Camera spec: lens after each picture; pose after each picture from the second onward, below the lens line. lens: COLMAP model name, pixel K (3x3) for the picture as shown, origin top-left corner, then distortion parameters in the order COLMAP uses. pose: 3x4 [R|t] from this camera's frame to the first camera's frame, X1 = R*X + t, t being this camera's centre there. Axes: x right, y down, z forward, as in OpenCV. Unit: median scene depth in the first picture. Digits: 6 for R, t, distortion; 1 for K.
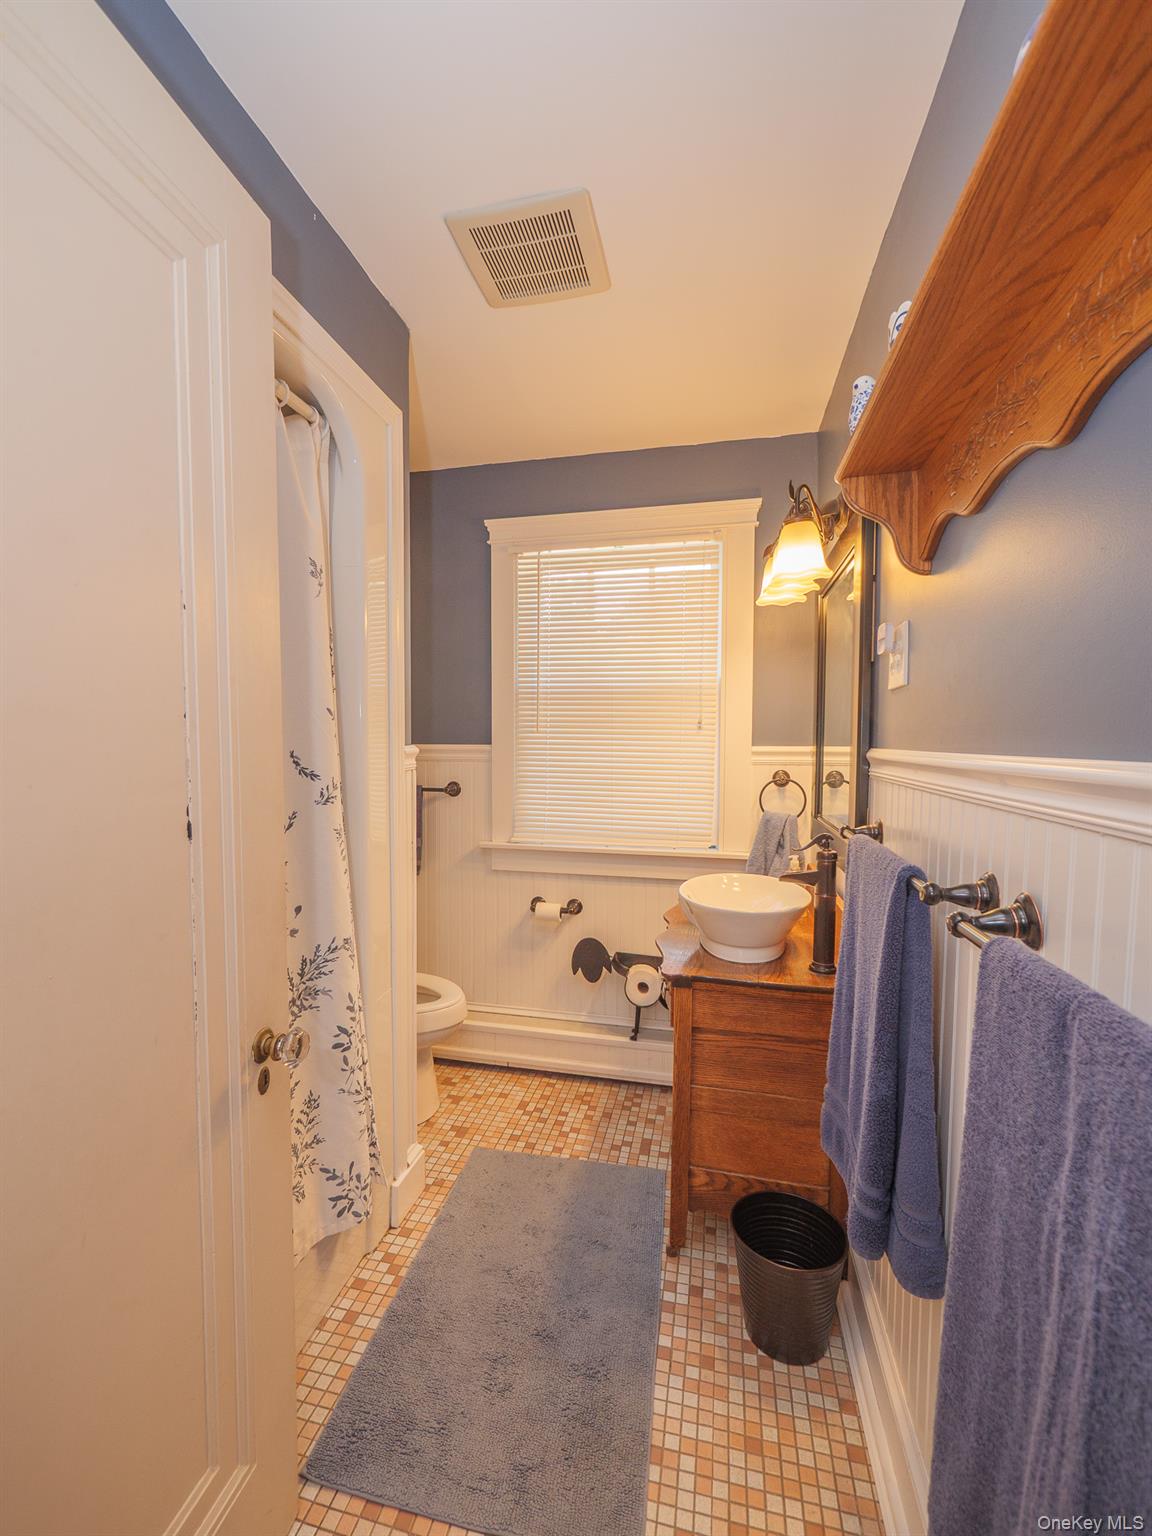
lens RADIAL K [[651.6, 0, 576.0], [0, 651.6, 768.0], [0, 0, 1]] dist [-0.009282, 0.000469]
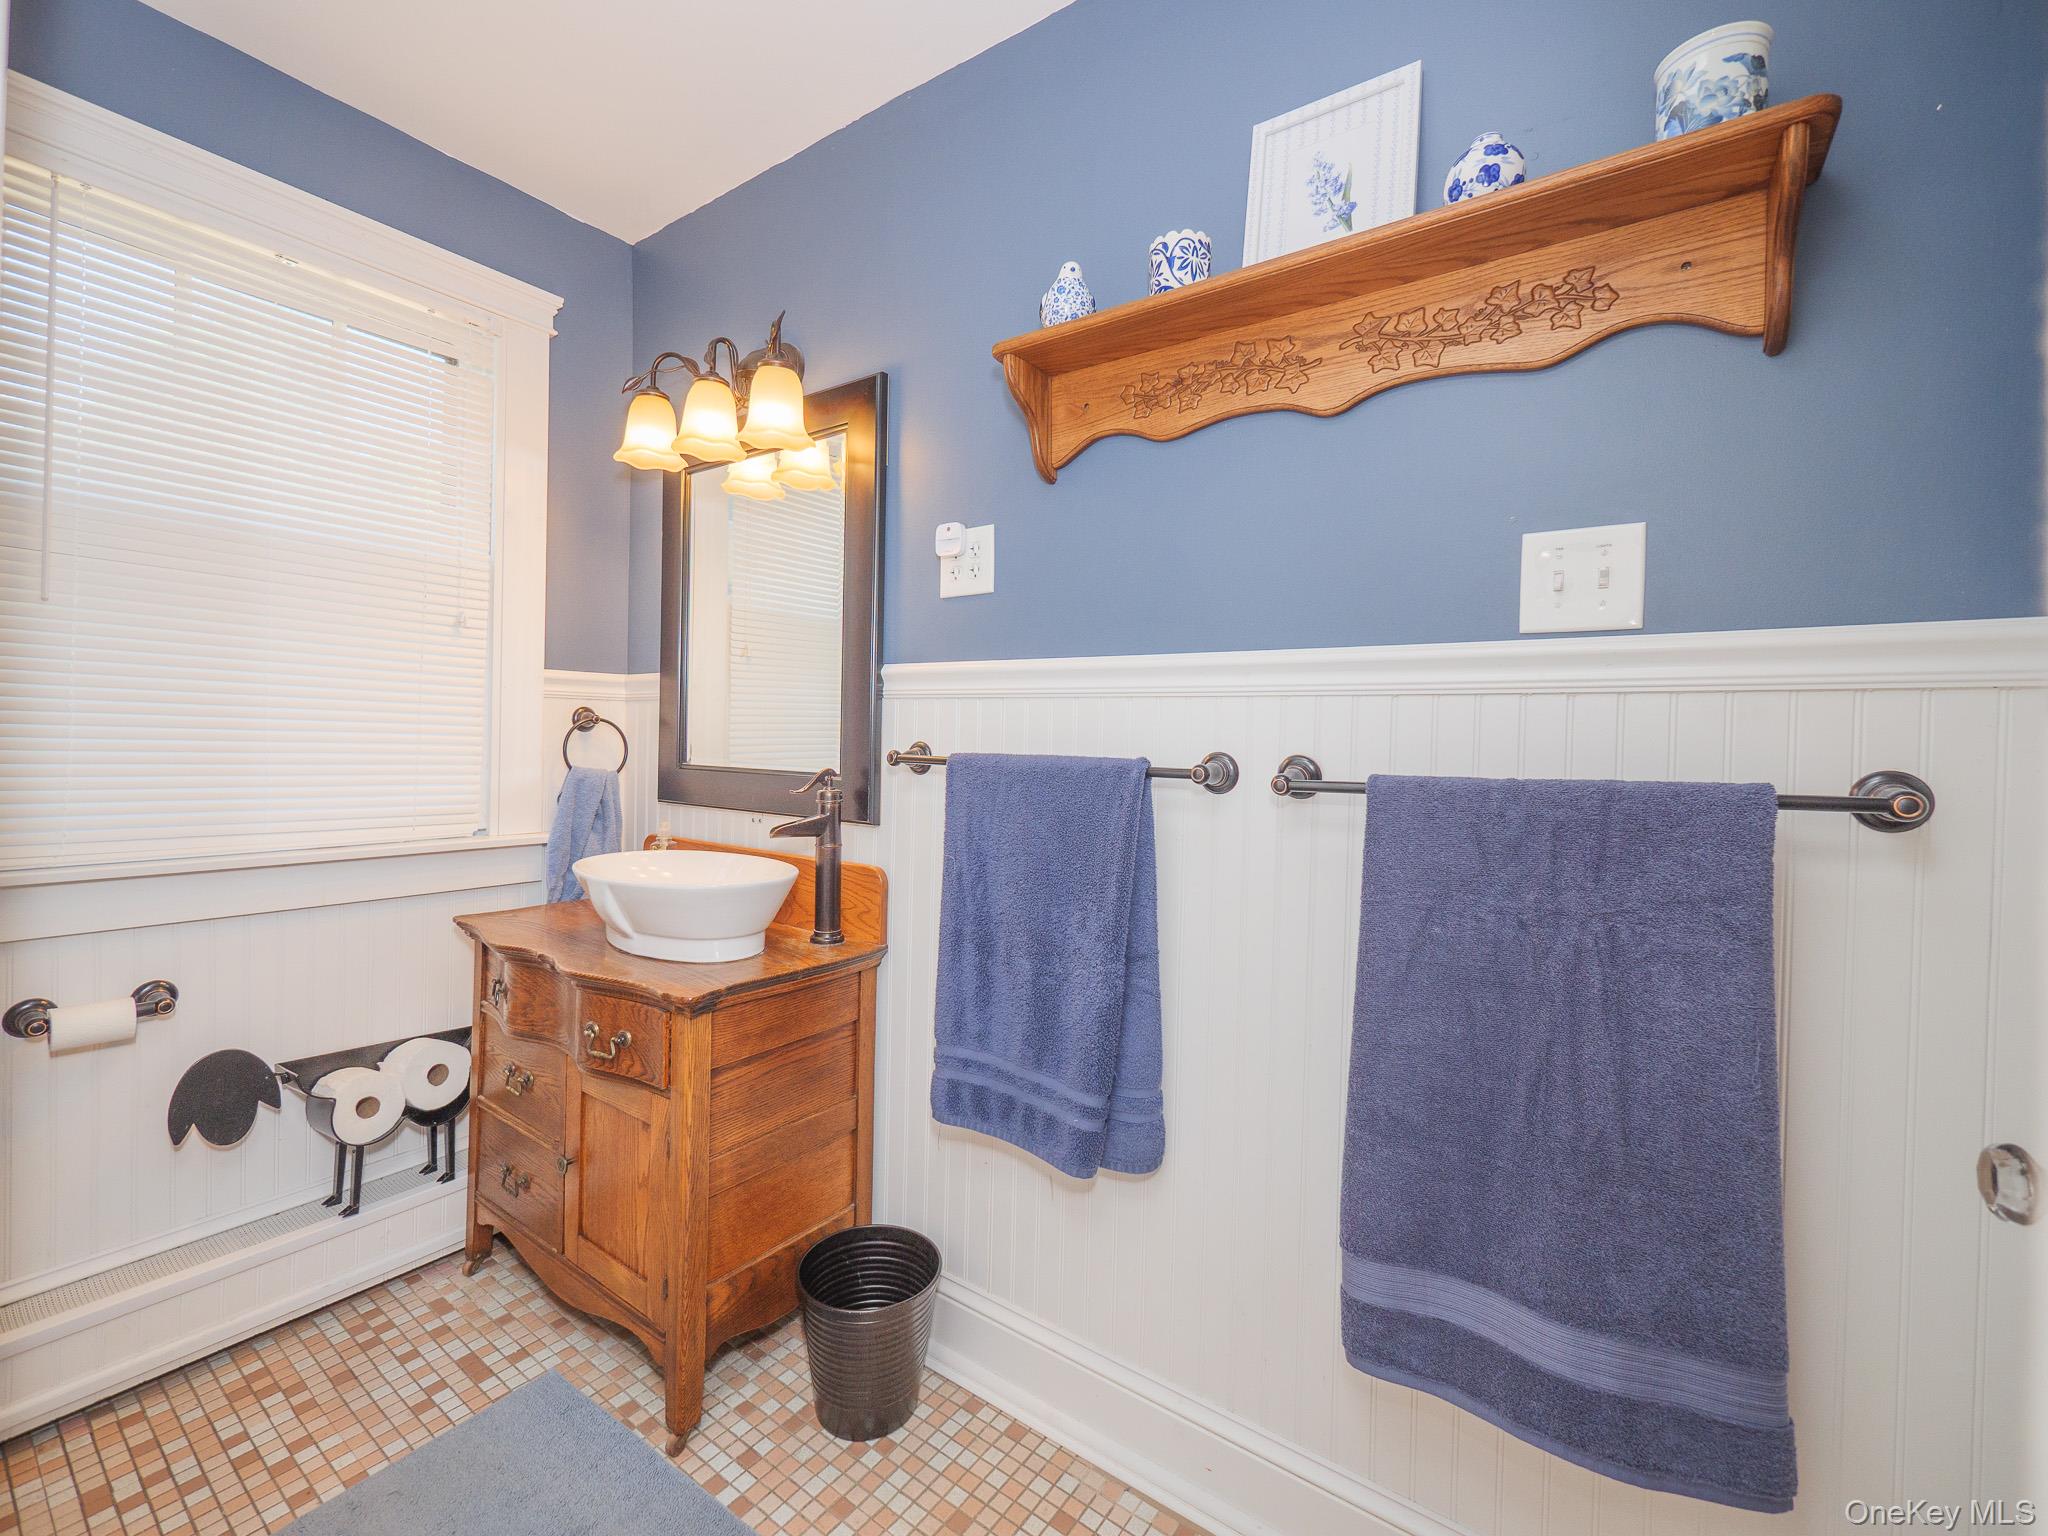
lens RADIAL K [[822.6, 0, 1018.1], [0, 822.6, 729.6], [0, 0, 1]] dist [-0.008758, -0.000414]
pose [[0.409814, 0.009174, 0.912123, -0.338639], [0.010811, 0.999830, -0.014913, 0.053362], [-0.912105, 0.015972, 0.409645, 0.280915]]
